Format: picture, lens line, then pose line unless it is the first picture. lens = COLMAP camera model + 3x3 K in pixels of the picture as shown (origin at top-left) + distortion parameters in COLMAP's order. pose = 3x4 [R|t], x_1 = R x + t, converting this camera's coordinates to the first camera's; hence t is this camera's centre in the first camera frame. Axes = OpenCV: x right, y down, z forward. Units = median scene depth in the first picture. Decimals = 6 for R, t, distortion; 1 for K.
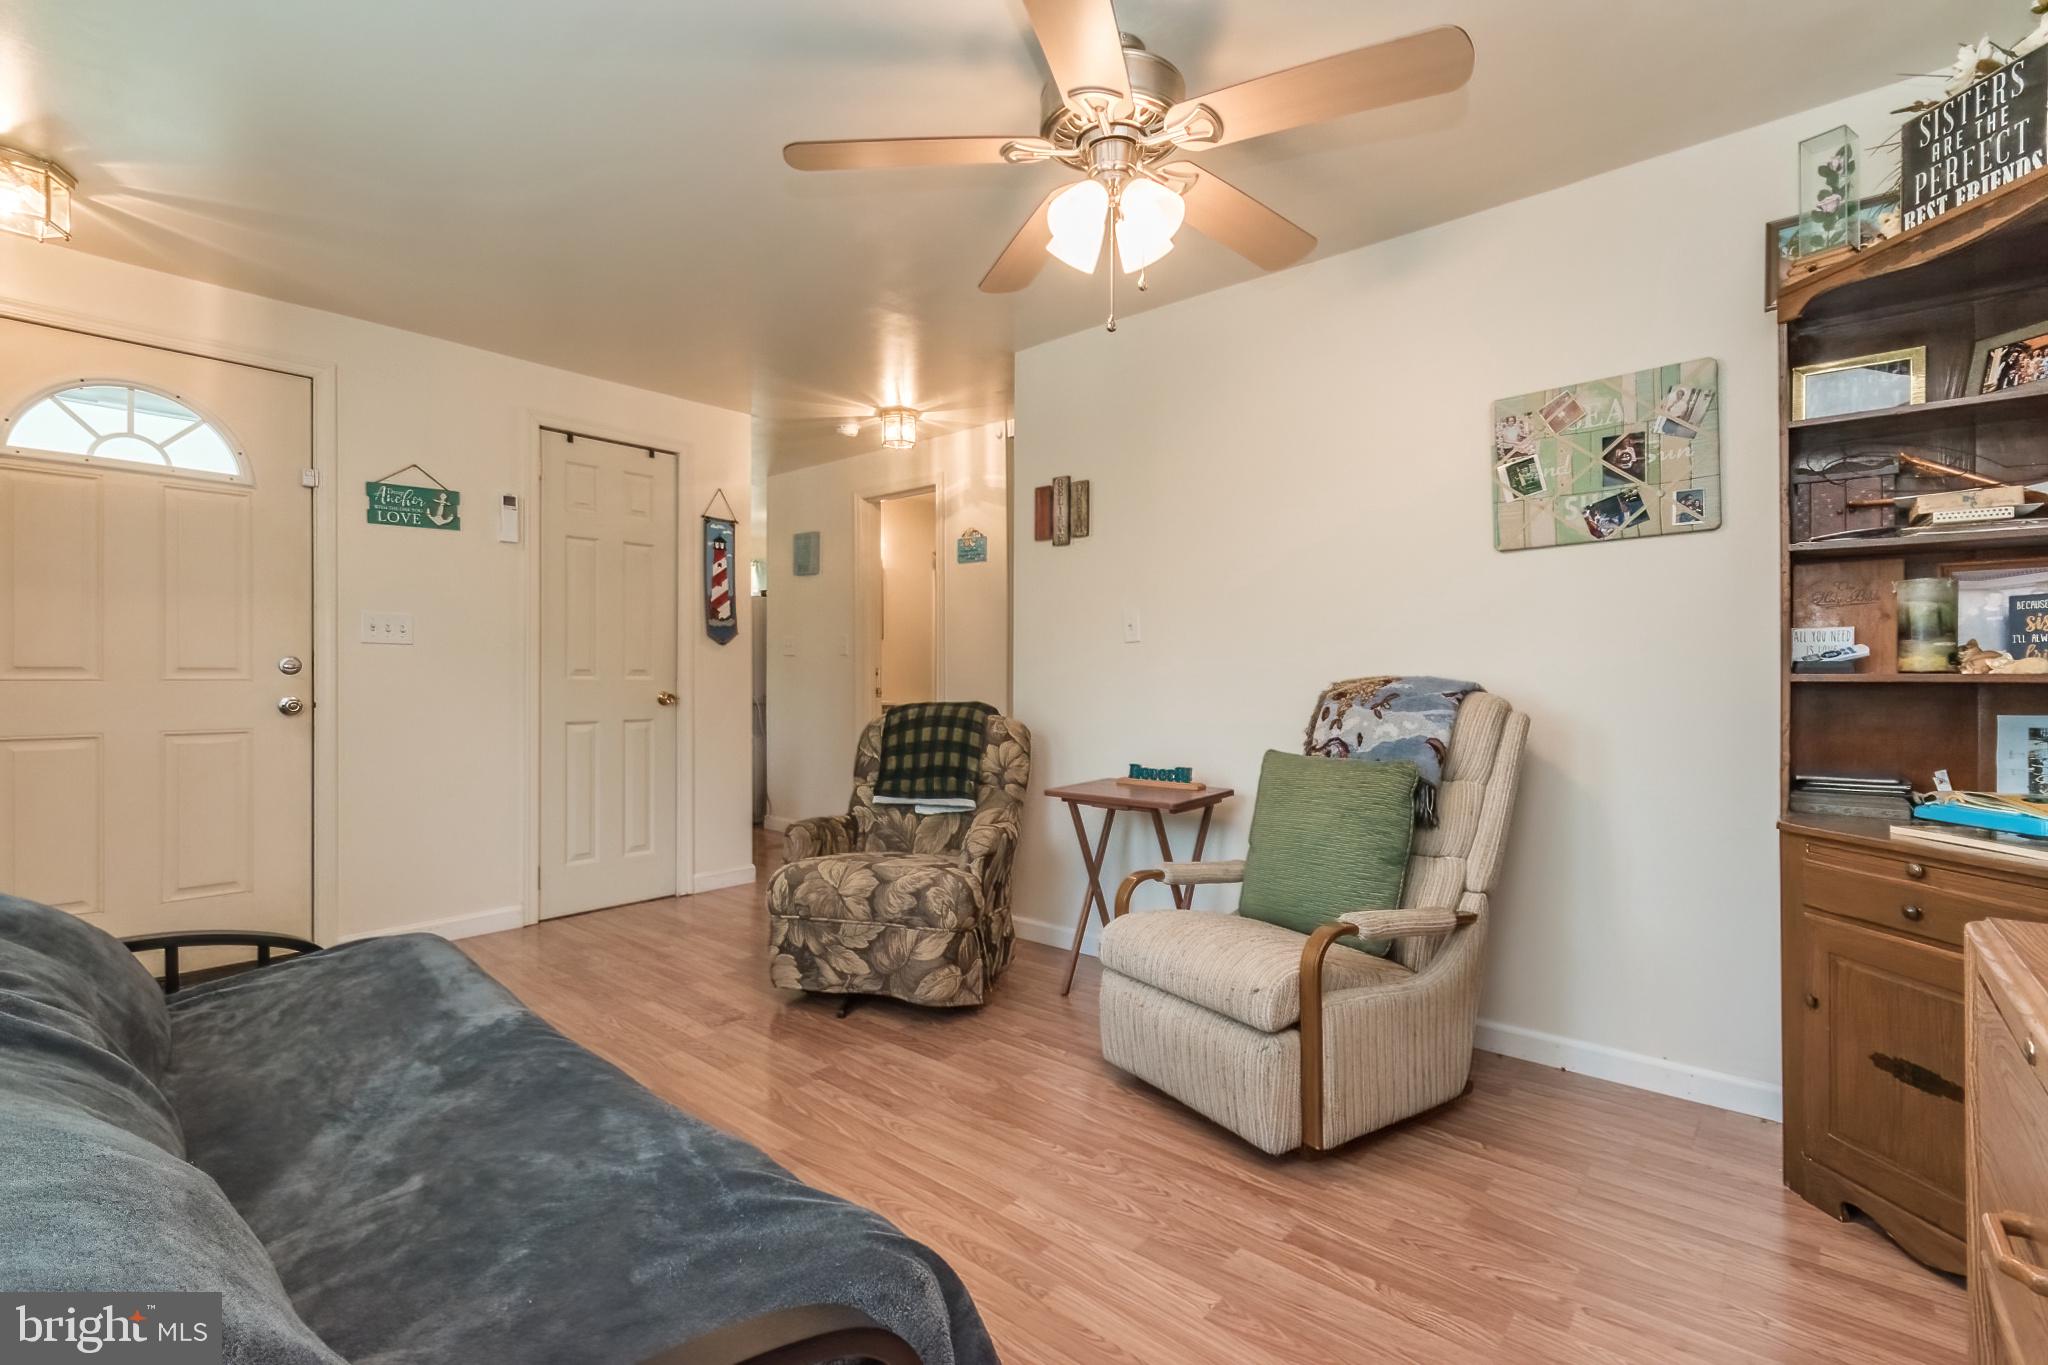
lens RADIAL K [[912.7, 0, 1031.6], [0, 912.7, 661.8], [0, 0, 1]] dist [0.001775, 0.000758]
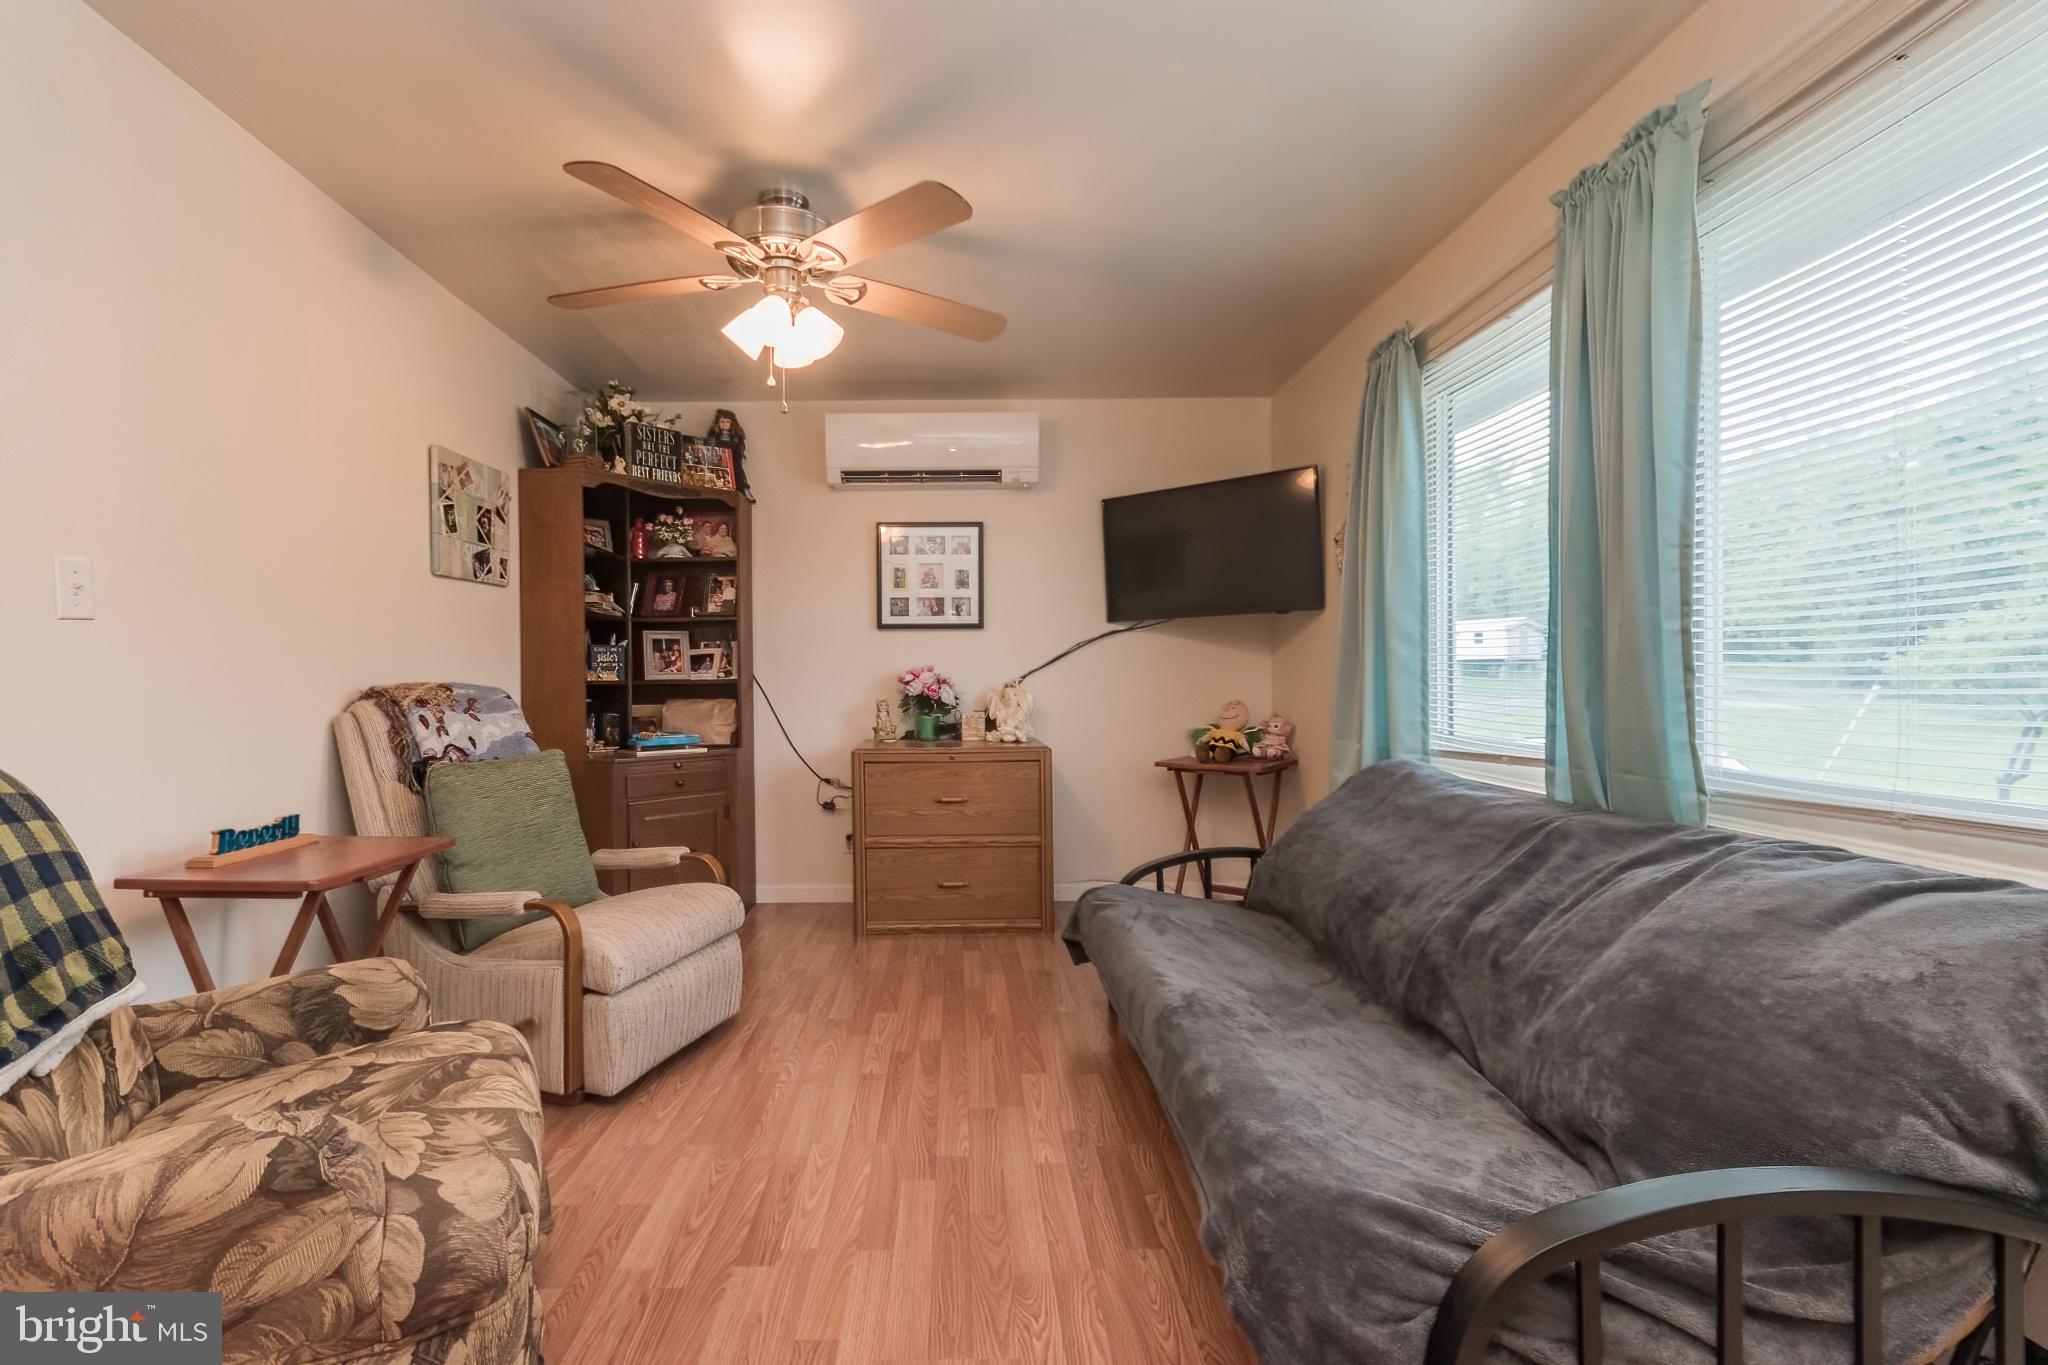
lens RADIAL K [[914.2, 0, 961.0], [0, 914.2, 679.6], [0, 0, 1]] dist [0.001071, 0.000275]
pose [[-0.649261, 0.012420, 0.760464, -0.798216], [0.002590, 0.999897, -0.014119, 0.029232], [-0.760561, -0.007197, -0.649226, 1.247418]]
